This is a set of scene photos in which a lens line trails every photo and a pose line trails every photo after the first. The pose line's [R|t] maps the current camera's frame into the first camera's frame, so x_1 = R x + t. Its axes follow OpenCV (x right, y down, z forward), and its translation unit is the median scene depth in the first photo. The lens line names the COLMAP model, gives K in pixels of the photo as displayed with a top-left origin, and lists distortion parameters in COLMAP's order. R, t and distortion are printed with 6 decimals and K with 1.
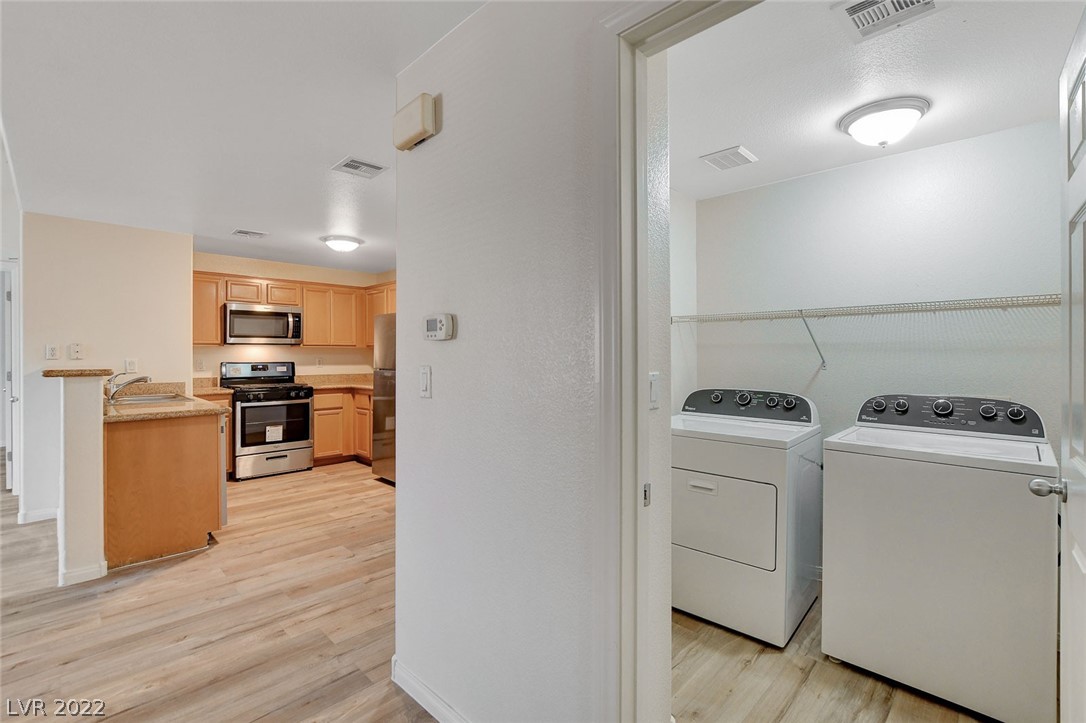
lens RADIAL K [[487.8, 0, 535.1], [0, 487.8, 352.7], [0, 0, 1]] dist [-0.013685, 0.000523]
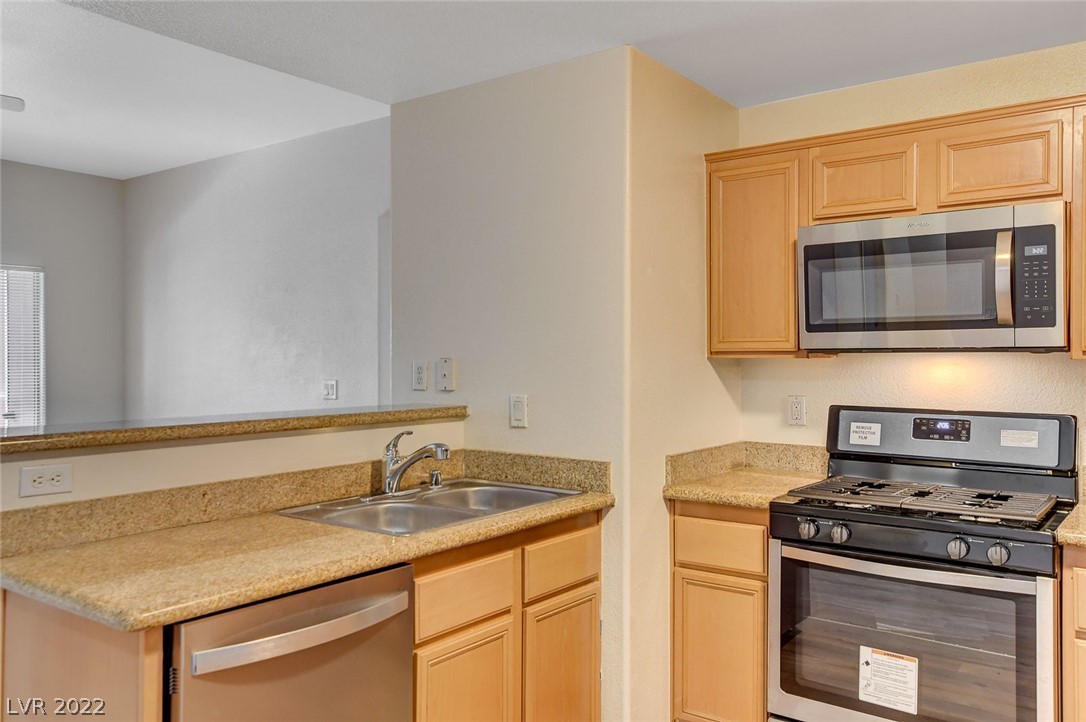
lens RADIAL K [[854.7, 0, 533.3], [0, 854.7, 359.5], [0, 0, 1]] dist [-0.005118, 0.057521]
pose [[0.134535, 0.006488, -0.990888, -0.091141], [0.003406, 0.999970, 0.007010, -0.018594], [0.990903, -0.004318, 0.134509, 0.774269]]
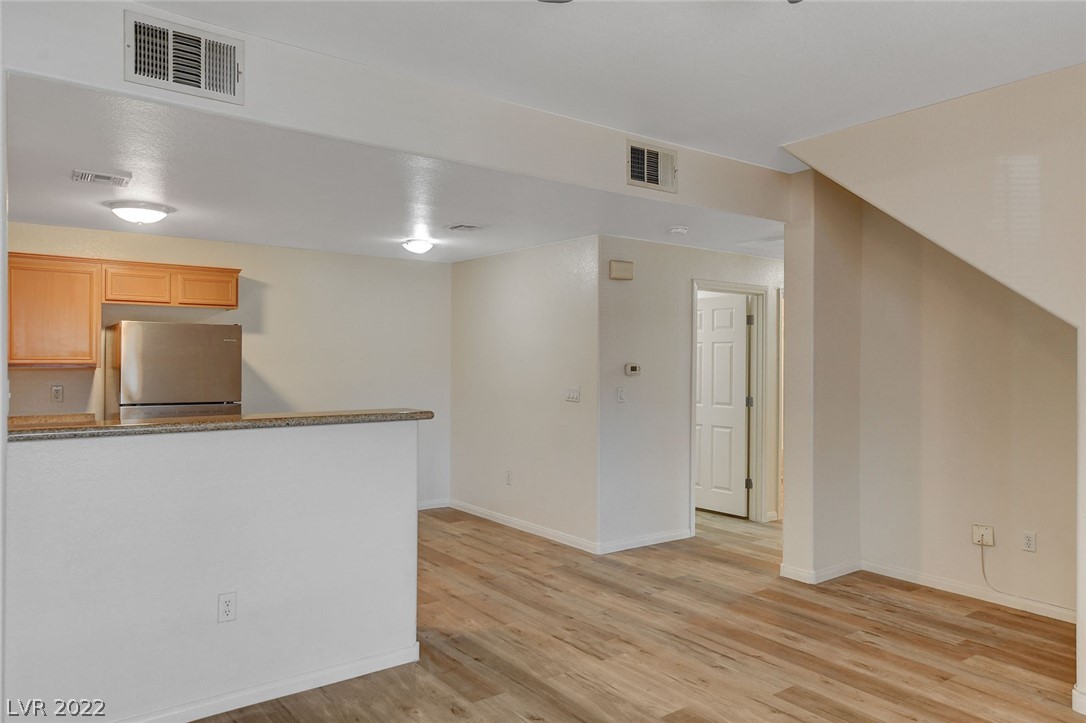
lens RADIAL K [[740.0, 0, 533.4], [0, 740.0, 360.1], [0, 0, 1]] dist [0.011353, 0.008004]
pose [[0.149870, 0.001118, 0.988705, -1.247735], [-0.008283, 0.999966, 0.000125, -0.032026], [-0.988671, -0.008208, 0.149874, 0.325252]]
